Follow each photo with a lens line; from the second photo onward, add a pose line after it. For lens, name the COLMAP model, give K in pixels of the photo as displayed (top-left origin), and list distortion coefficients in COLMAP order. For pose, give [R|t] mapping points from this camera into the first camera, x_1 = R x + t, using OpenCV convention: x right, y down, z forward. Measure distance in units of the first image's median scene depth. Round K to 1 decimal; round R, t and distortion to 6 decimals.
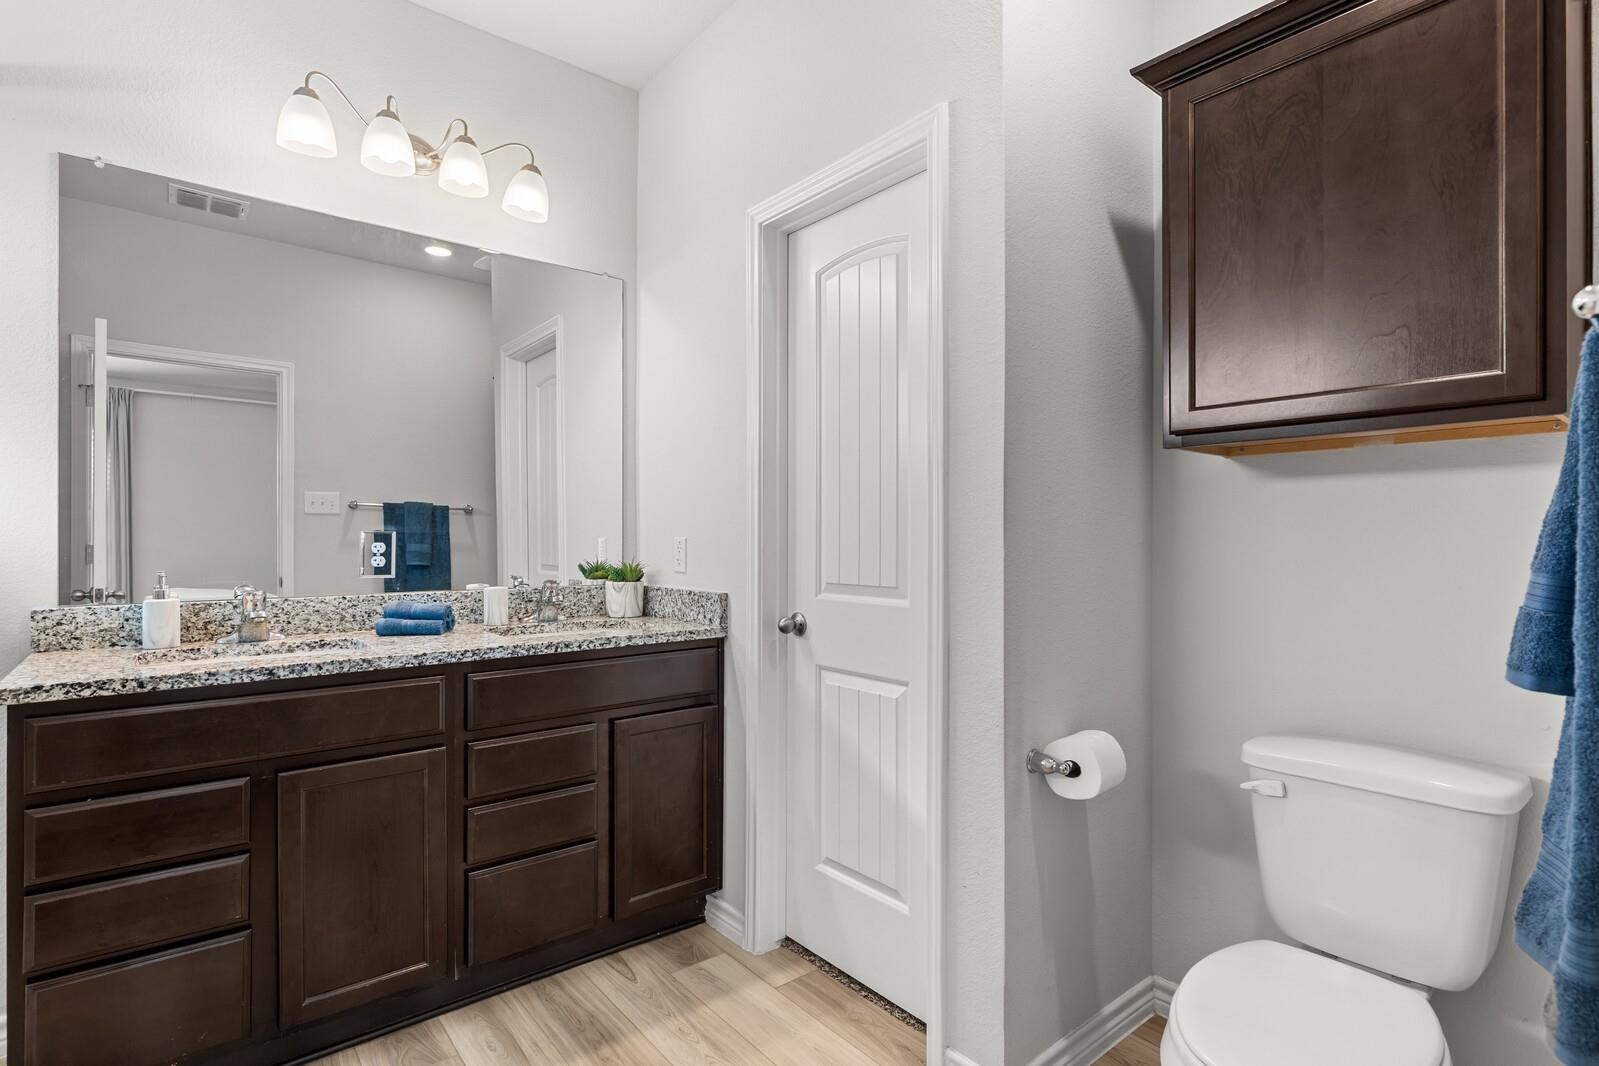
lens RADIAL K [[821.7, 0, 799.5], [0, 821.7, 533.0], [0, 0, 1]] dist [0.002710, 0.000571]
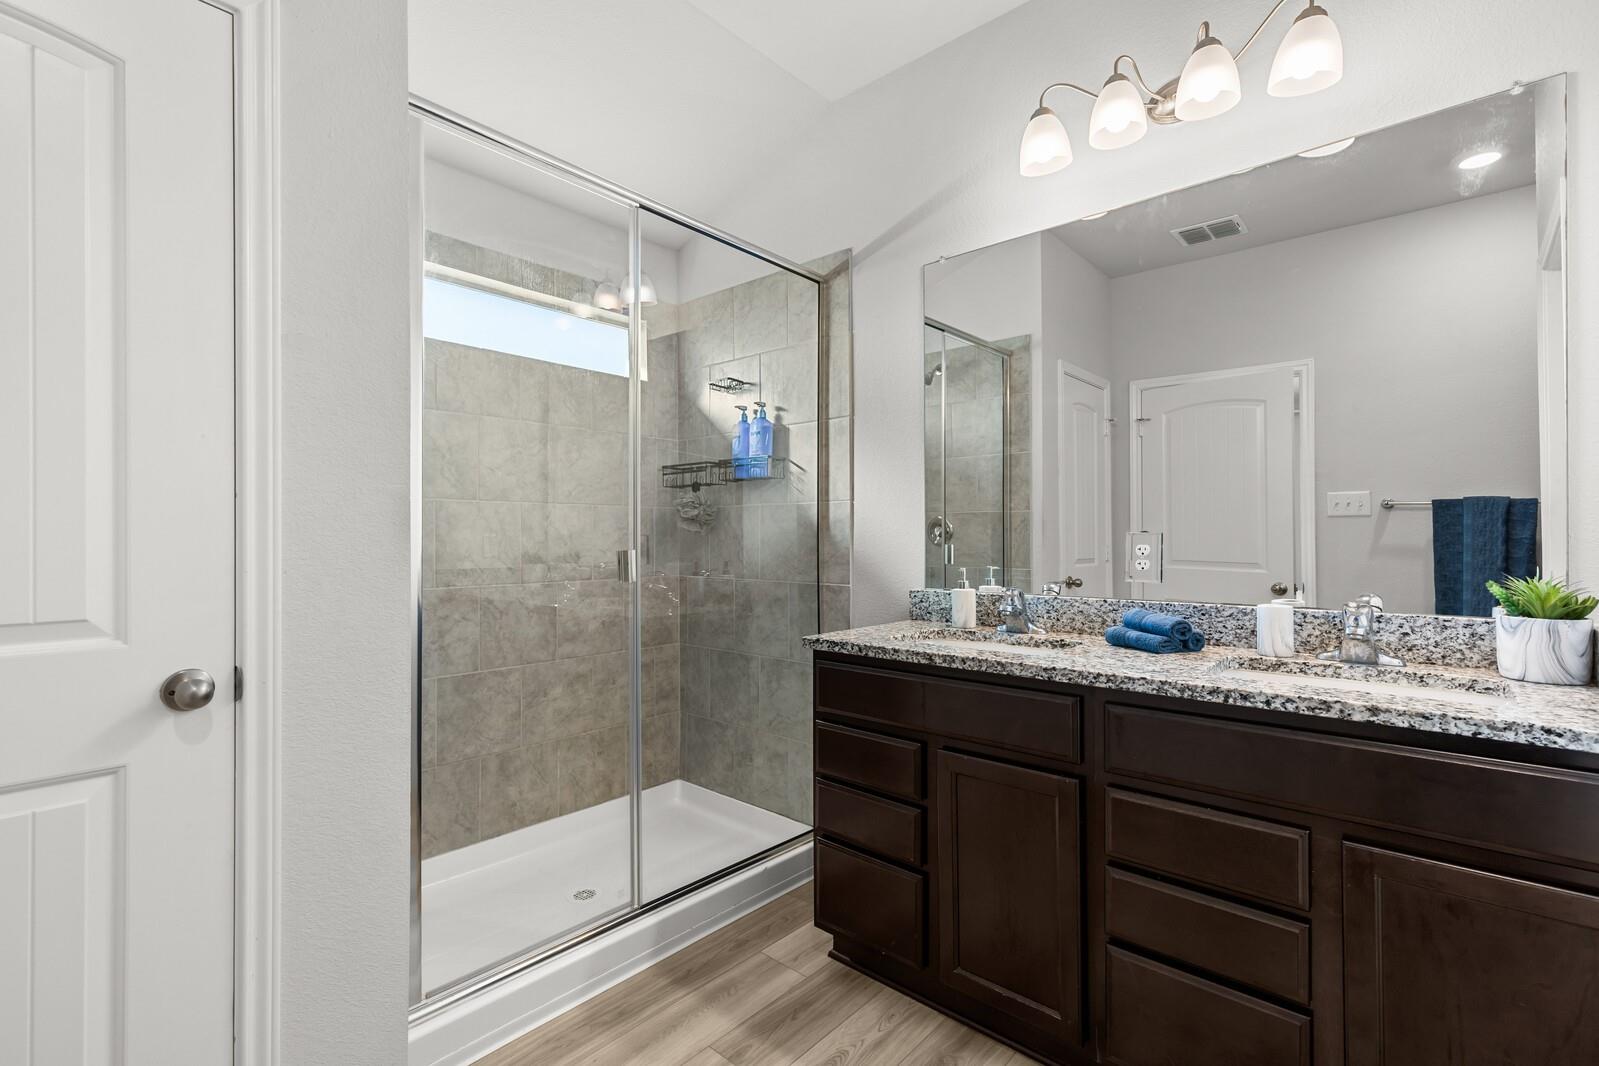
lens RADIAL K [[713.4, 0, 799.3], [0, 713.4, 536.0], [0, 0, 1]] dist [0.009941, 0.000268]
pose [[0.165904, -0.008743, -0.986103, 0.238390], [0.003233, 0.999960, -0.008322, 0.008280], [0.986137, -0.001808, 0.165925, 0.541651]]
